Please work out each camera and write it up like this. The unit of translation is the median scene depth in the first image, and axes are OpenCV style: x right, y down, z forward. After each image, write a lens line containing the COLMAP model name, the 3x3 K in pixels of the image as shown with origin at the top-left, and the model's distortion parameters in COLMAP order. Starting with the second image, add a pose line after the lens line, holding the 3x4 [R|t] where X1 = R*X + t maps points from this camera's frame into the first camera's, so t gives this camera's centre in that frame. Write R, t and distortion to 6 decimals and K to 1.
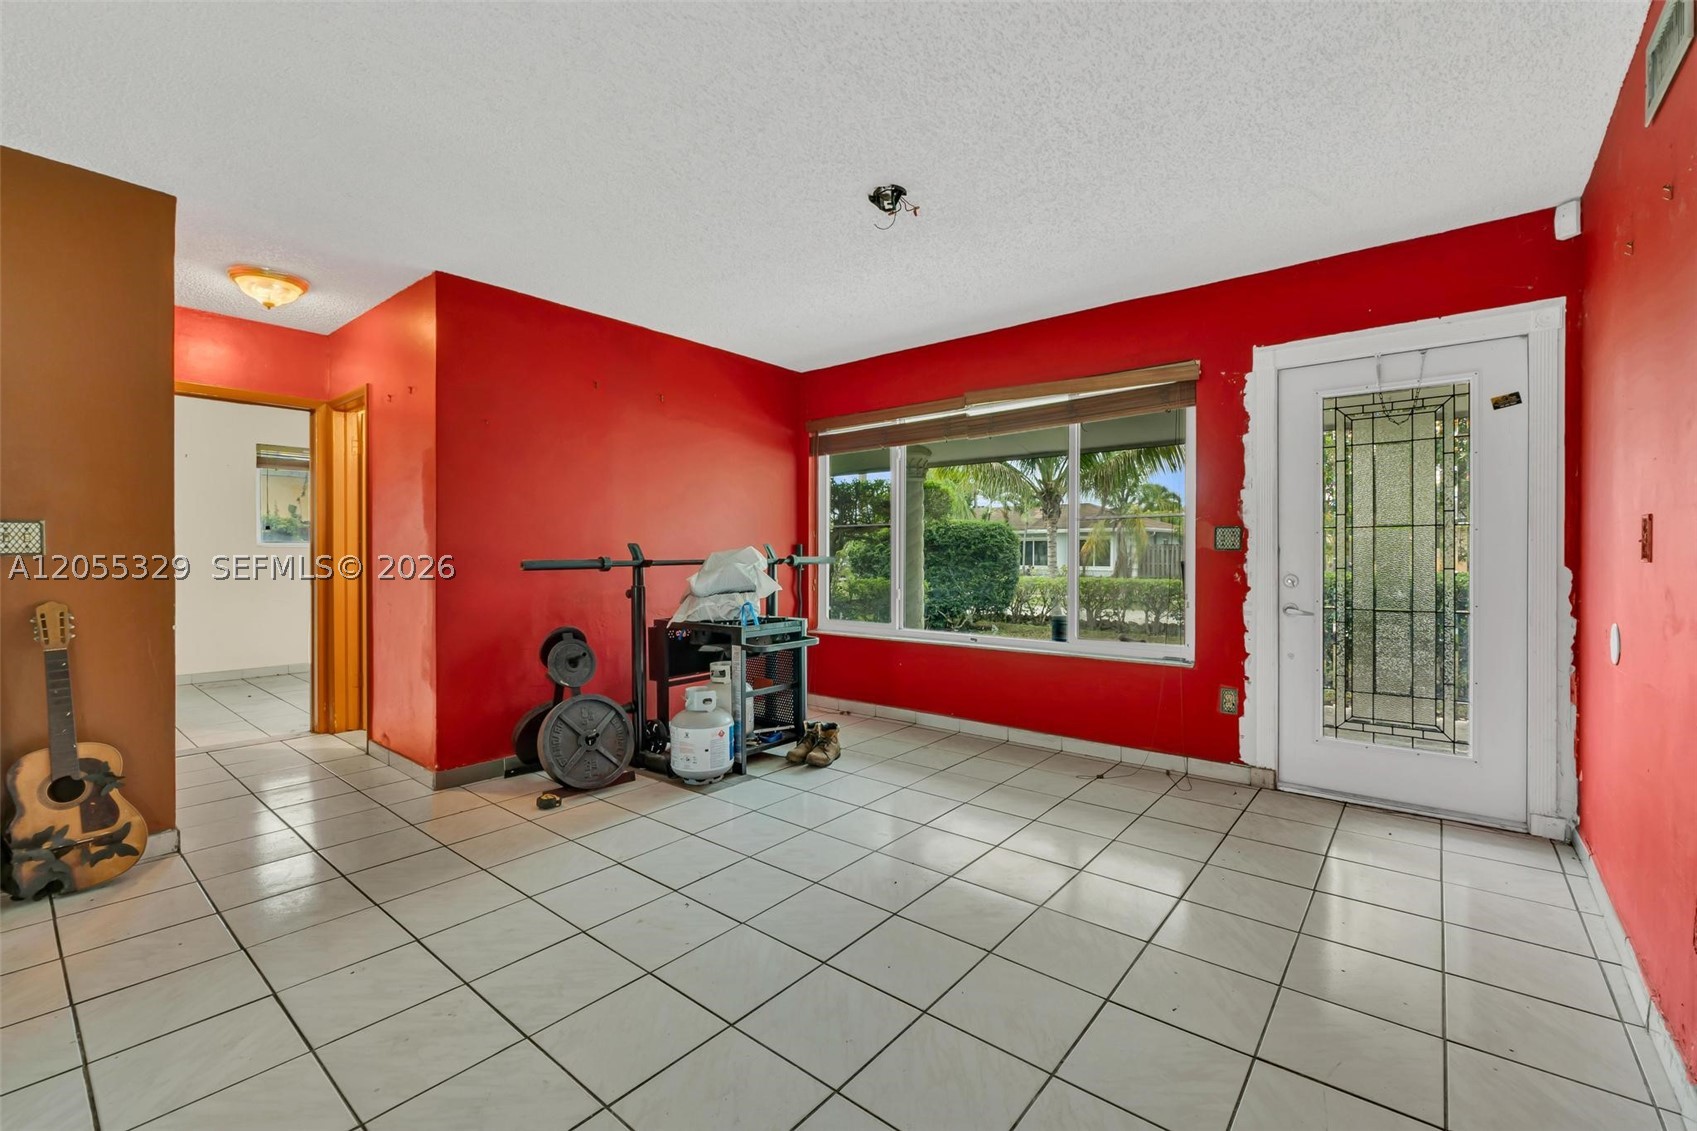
lens RADIAL K [[730.6, 0, 859.8], [0, 730.6, 558.1], [0, 0, 1]] dist [-0.001234, -0.000976]
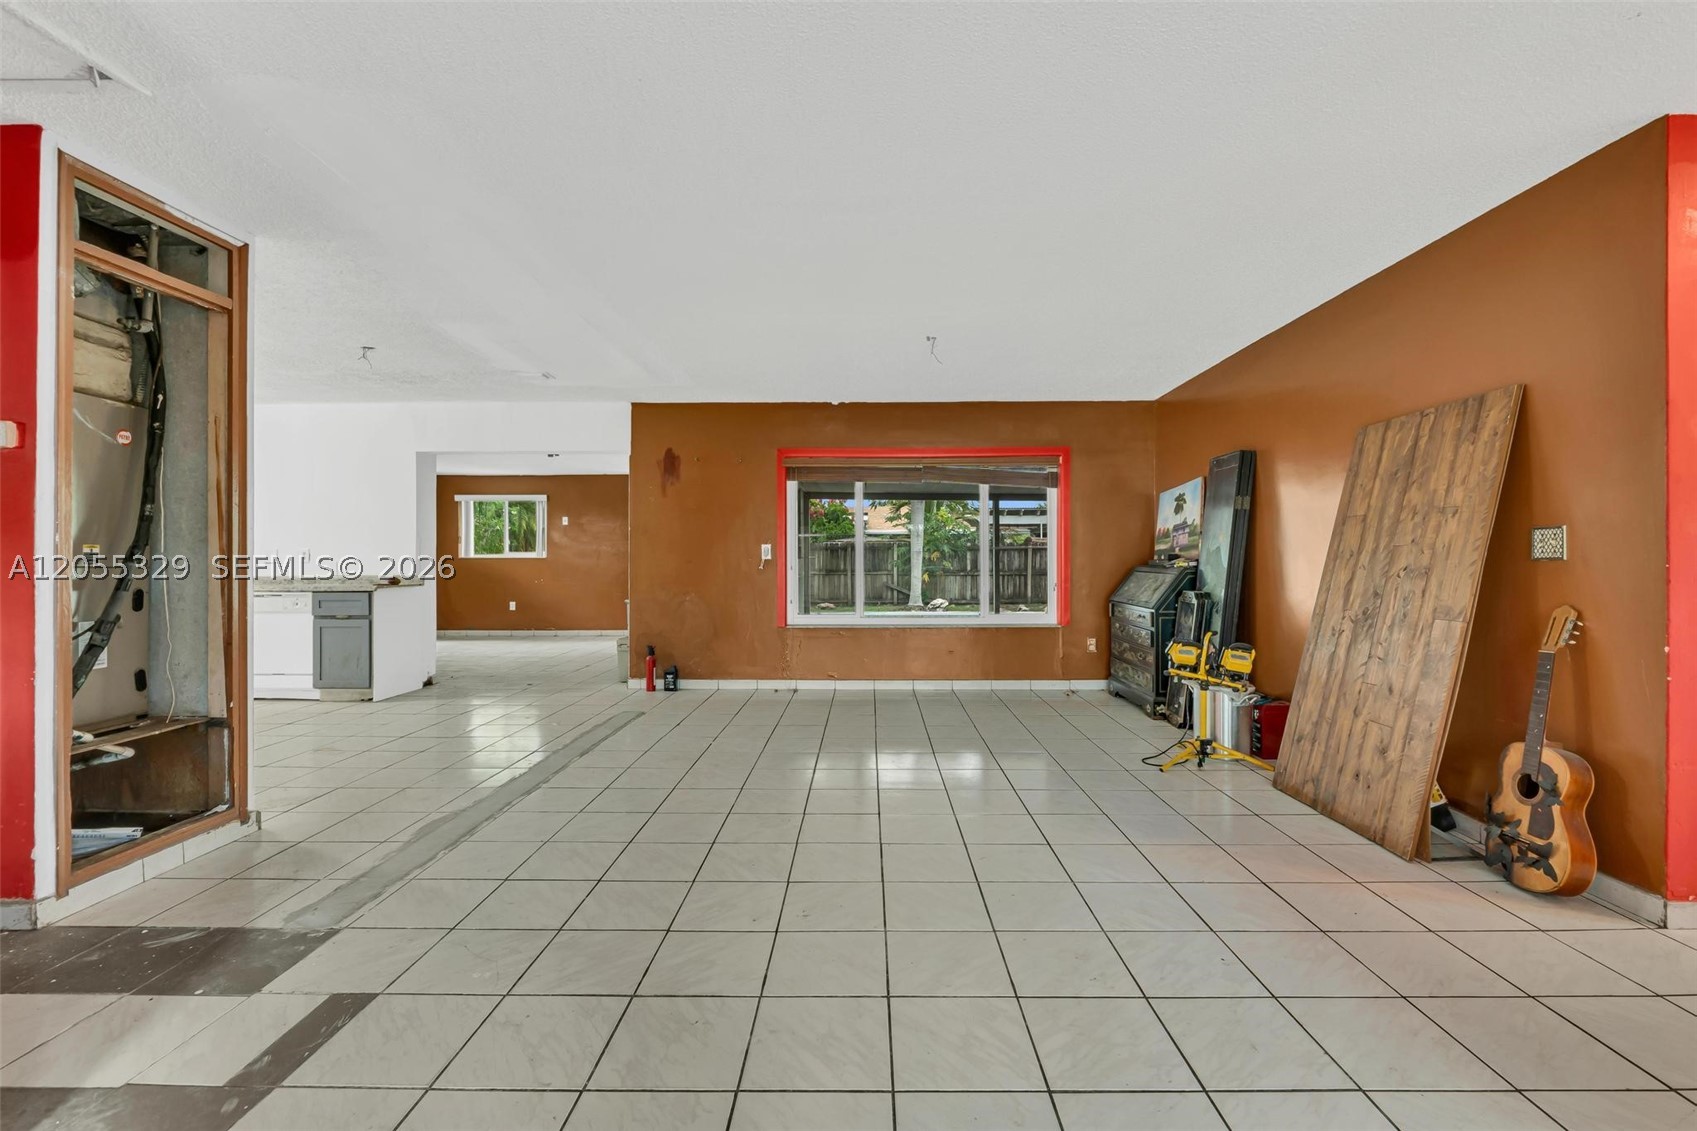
lens RADIAL K [[730.6, 0, 858.2], [0, 730.6, 559.2], [0, 0, 1]] dist [-0.001234, -0.000976]
pose [[-0.783348, 0.001468, -0.621581, 0.193994], [-0.001860, 0.999987, 0.004705, -0.004768], [0.621580, 0.004841, -0.783336, 0.802573]]
